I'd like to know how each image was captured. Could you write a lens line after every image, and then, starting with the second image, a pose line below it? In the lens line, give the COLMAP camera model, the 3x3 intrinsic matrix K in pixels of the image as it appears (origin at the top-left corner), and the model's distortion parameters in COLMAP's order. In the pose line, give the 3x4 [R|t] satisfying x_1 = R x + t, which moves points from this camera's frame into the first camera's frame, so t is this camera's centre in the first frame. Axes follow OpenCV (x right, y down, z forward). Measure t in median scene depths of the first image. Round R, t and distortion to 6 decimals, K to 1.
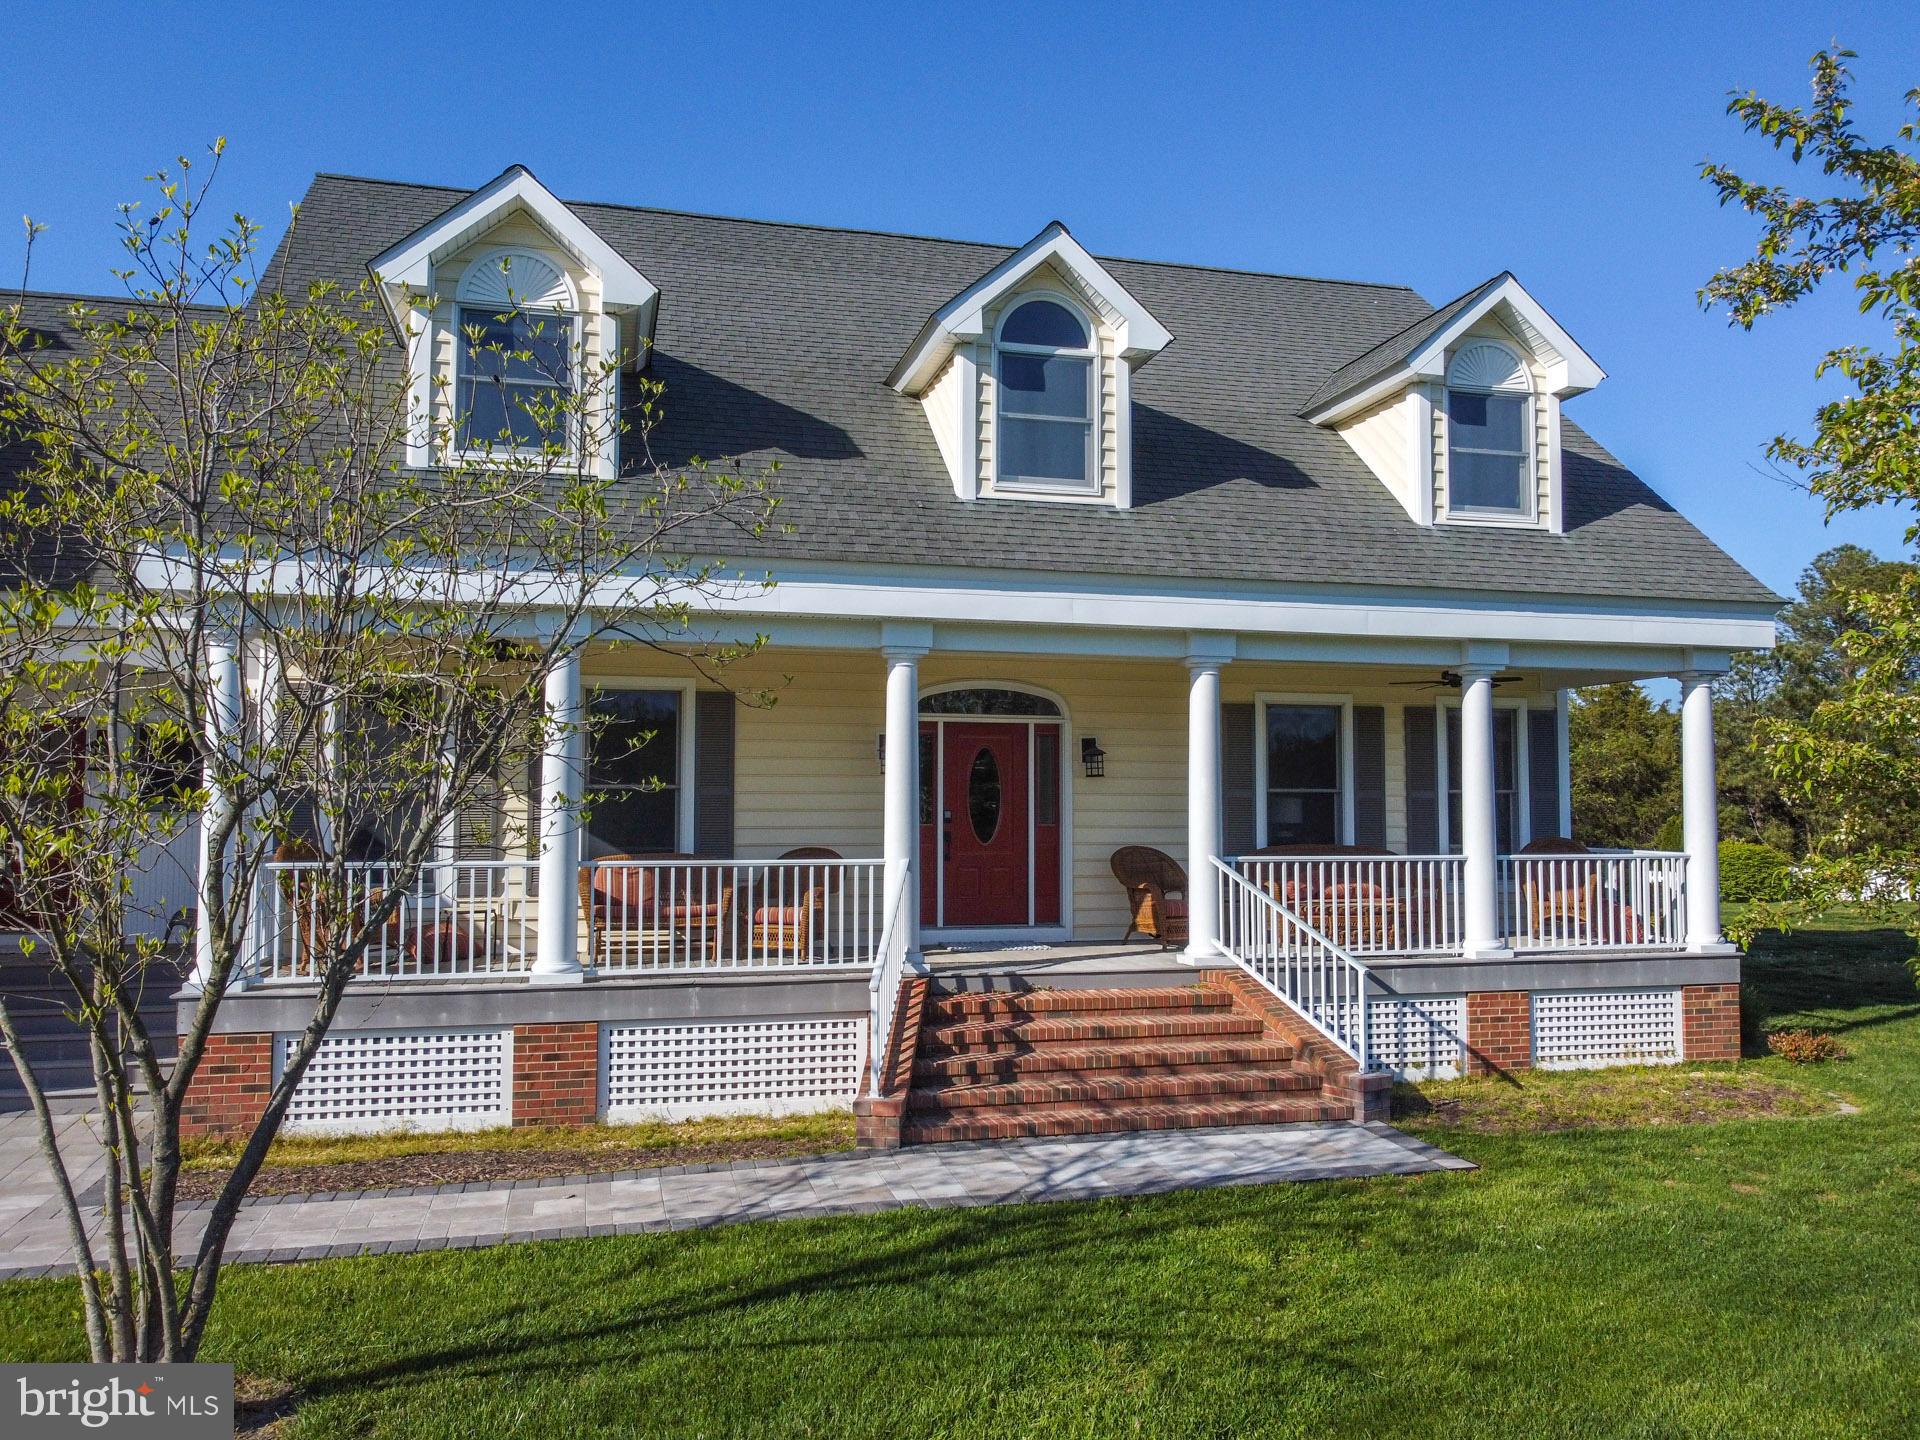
lens RADIAL K [[1478.1, 0, 960.0], [0, 1478.1, 720.0], [0, 0, 1]] dist [0.010402, -0.007046]
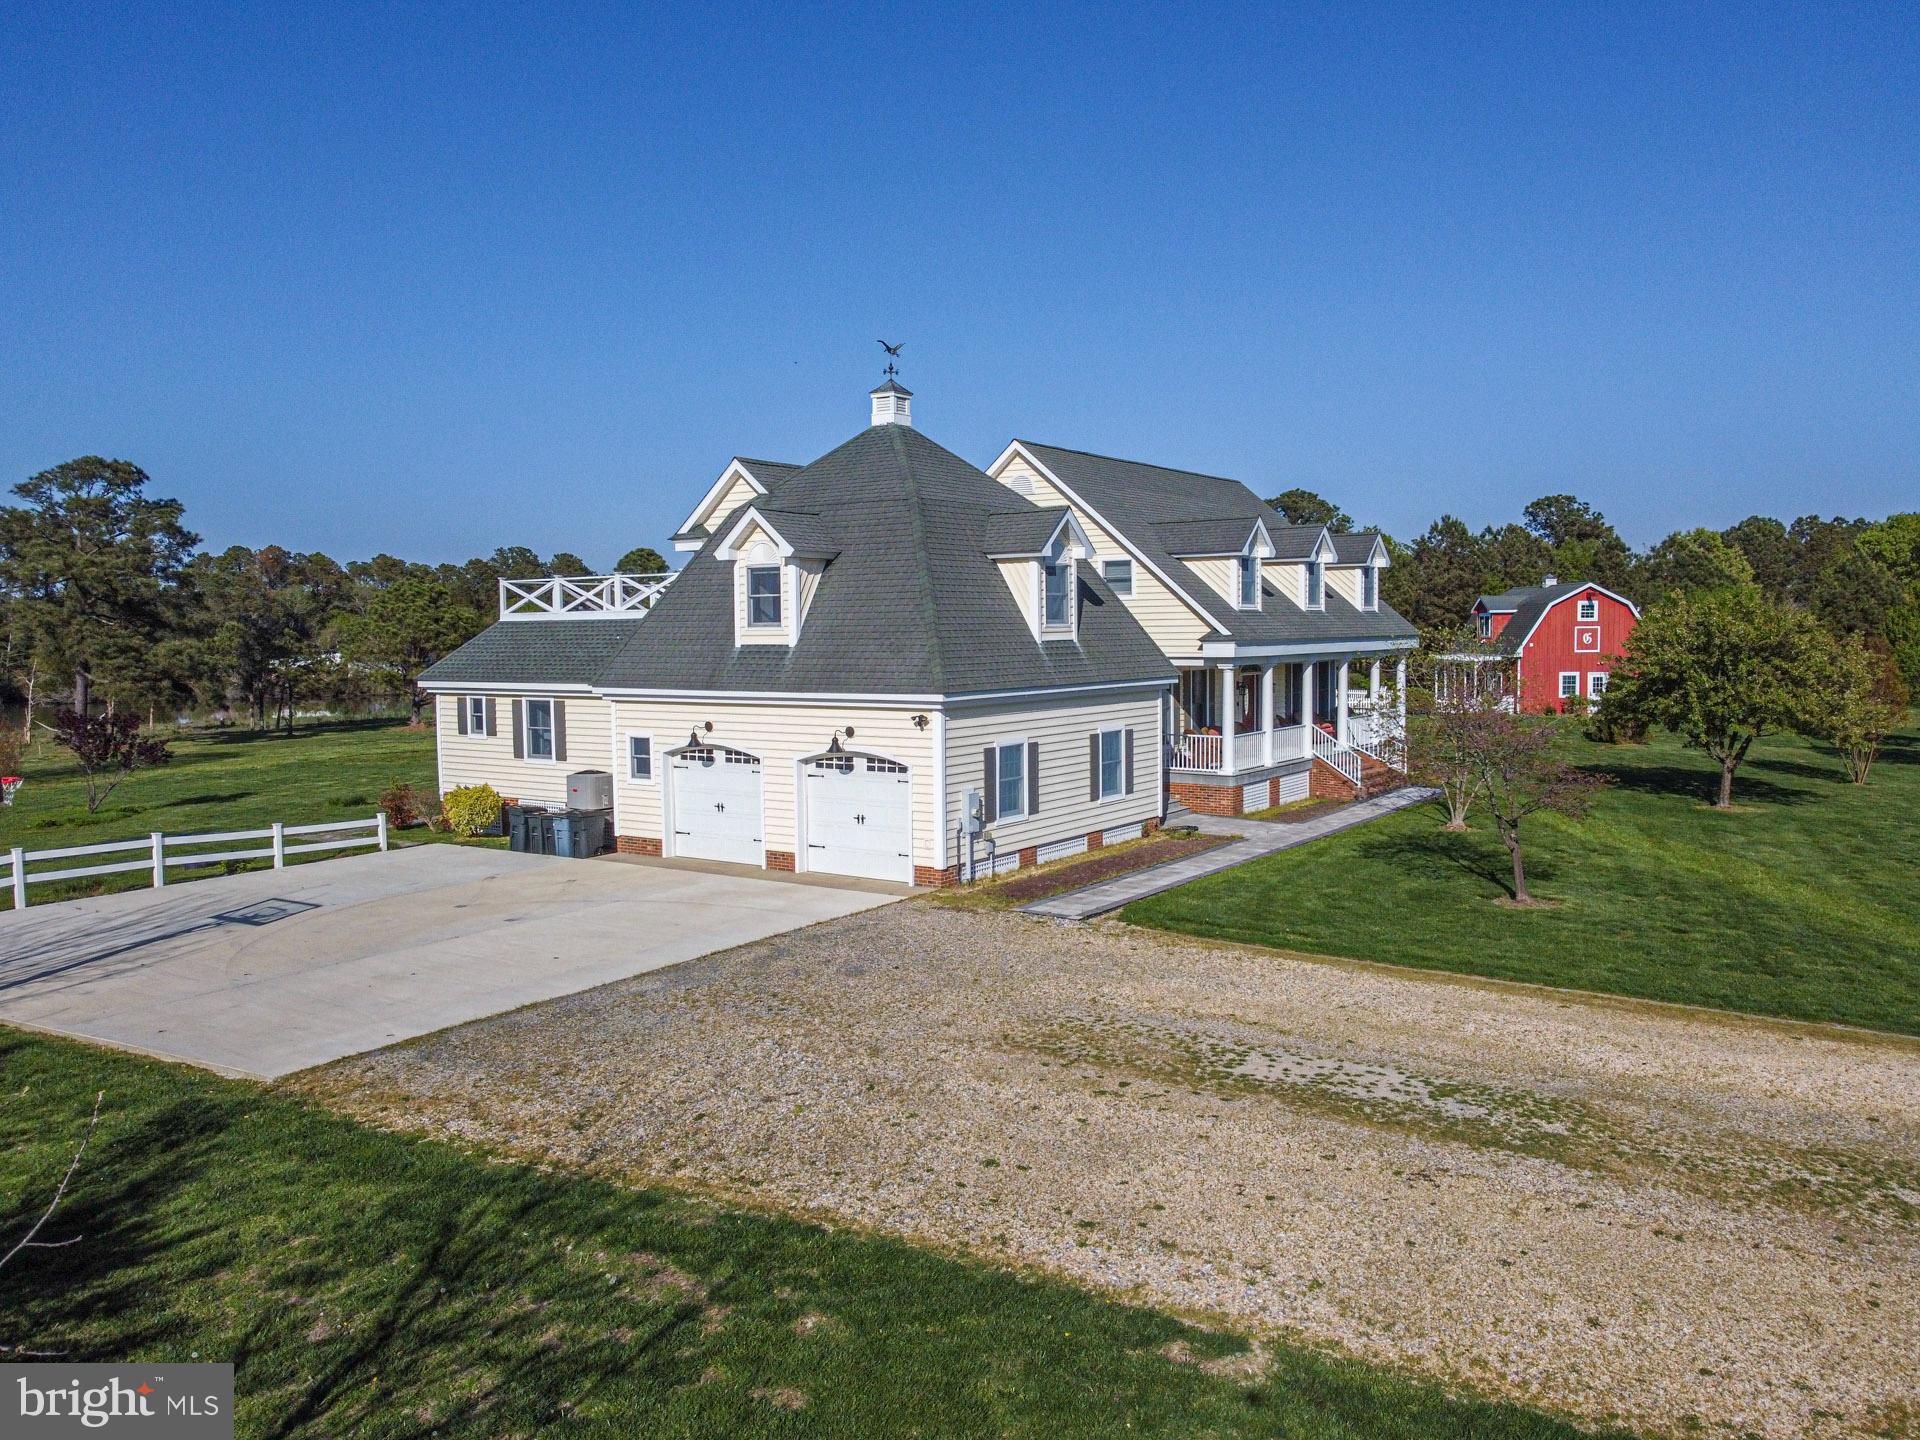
lens RADIAL K [[1478.1, 0, 960.0], [0, 1478.1, 720.0], [0, 0, 1]] dist [0.010402, -0.007046]
pose [[0.761312, -0.049075, 0.646526, -2.559248], [-0.026732, 0.993908, 0.106922, -0.229894], [-0.647835, -0.098683, 0.755362, -0.923158]]
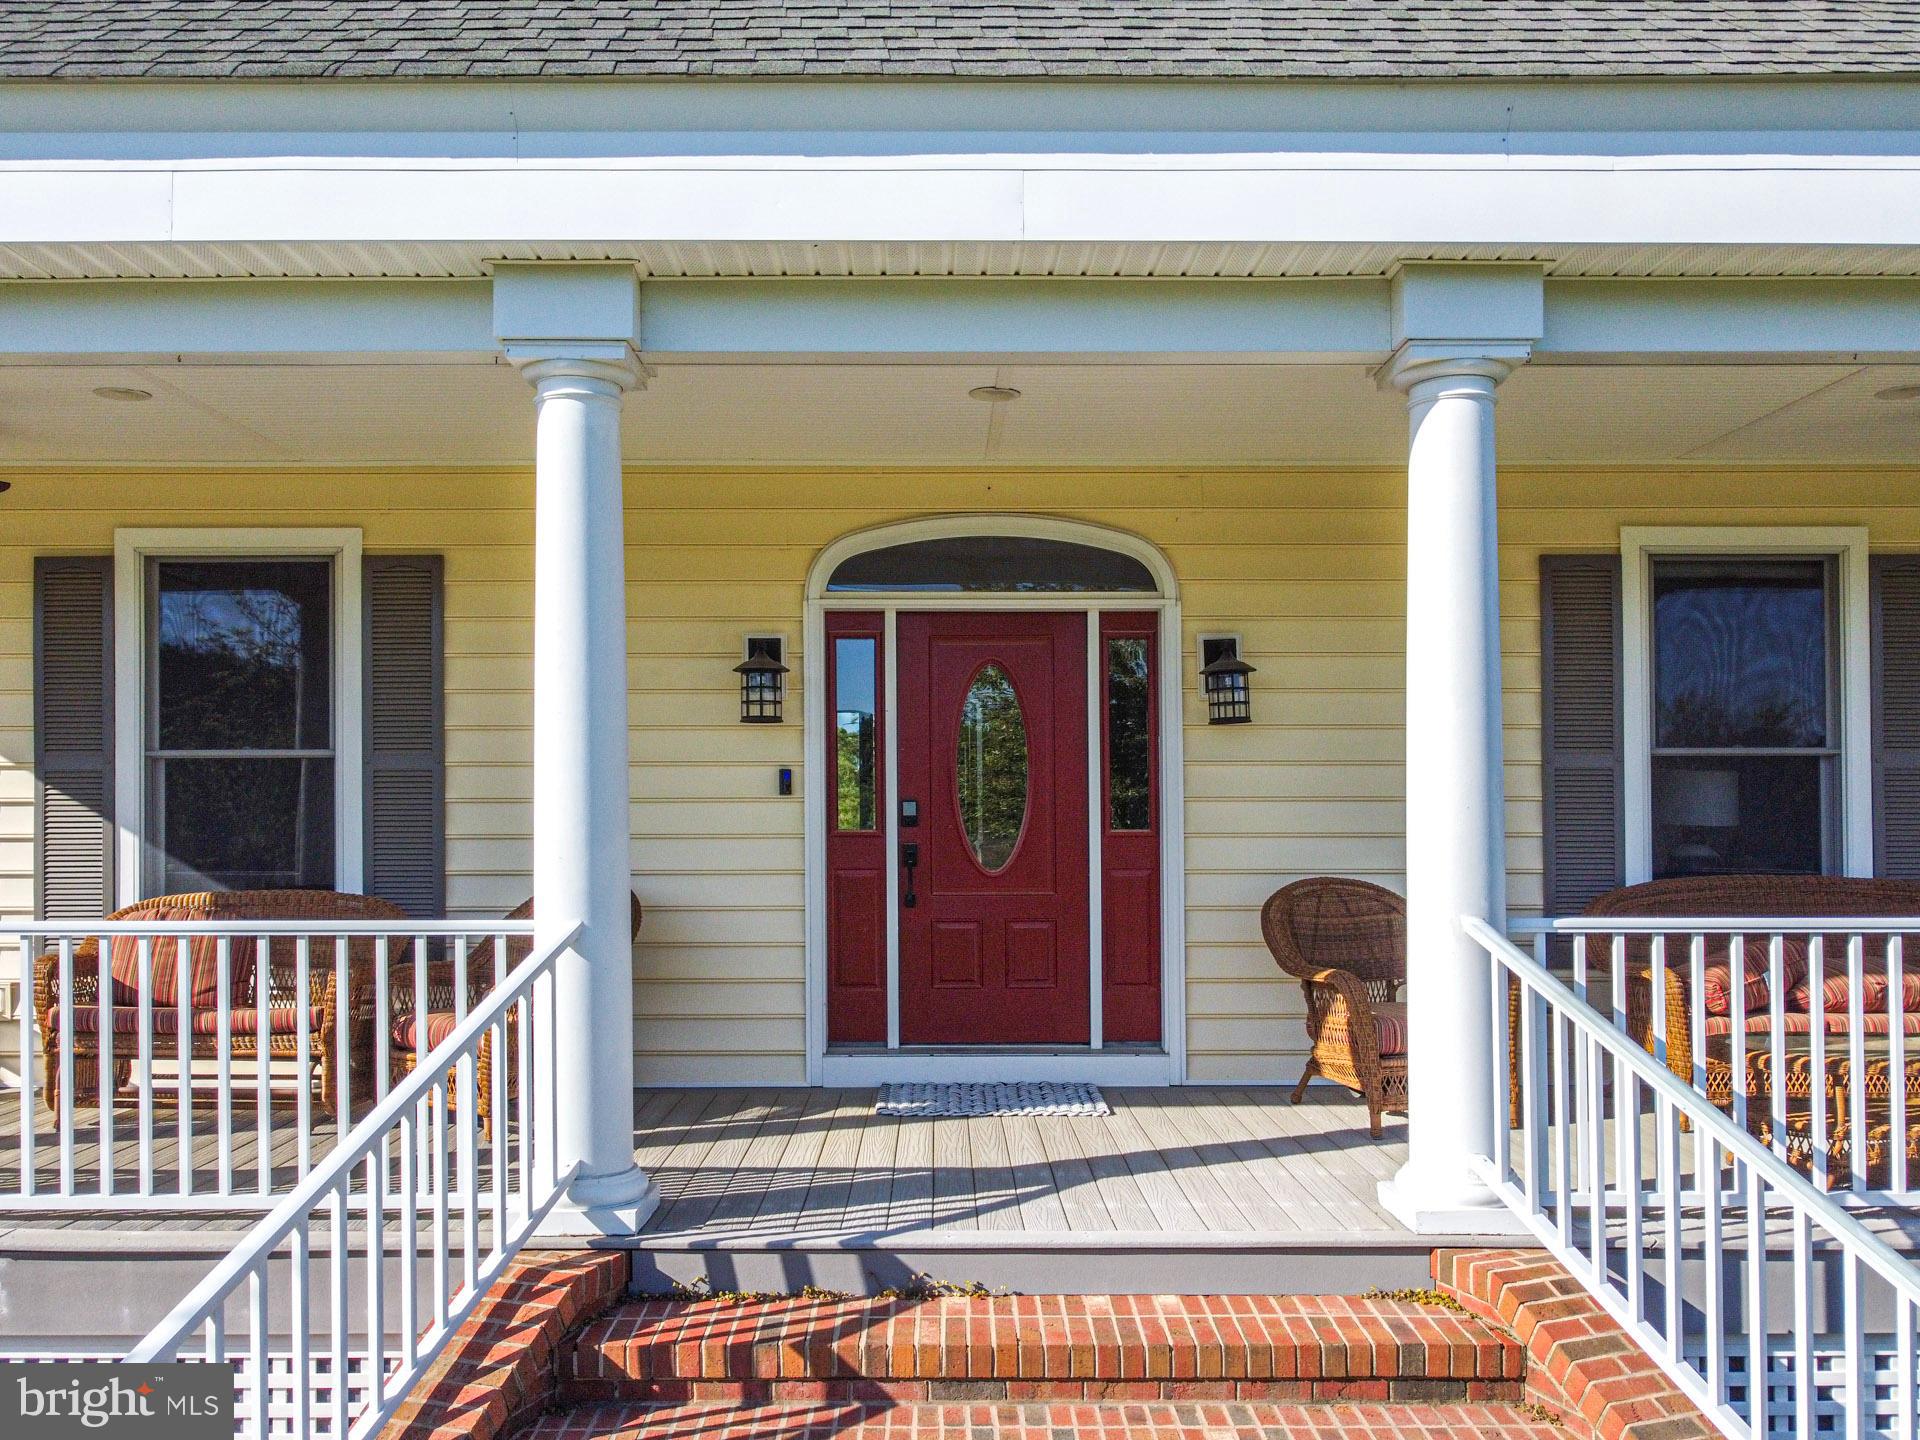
lens RADIAL K [[1456.5, 0, 960.7], [0, 1456.5, 793.3], [0, 0, 1]] dist [-0.000616, -0.003028]
pose [[0.970397, -0.006944, -0.241414, 0.130394], [0.017169, 0.999041, 0.040275, 0.044655], [0.240903, -0.043227, 0.969586, 0.611427]]
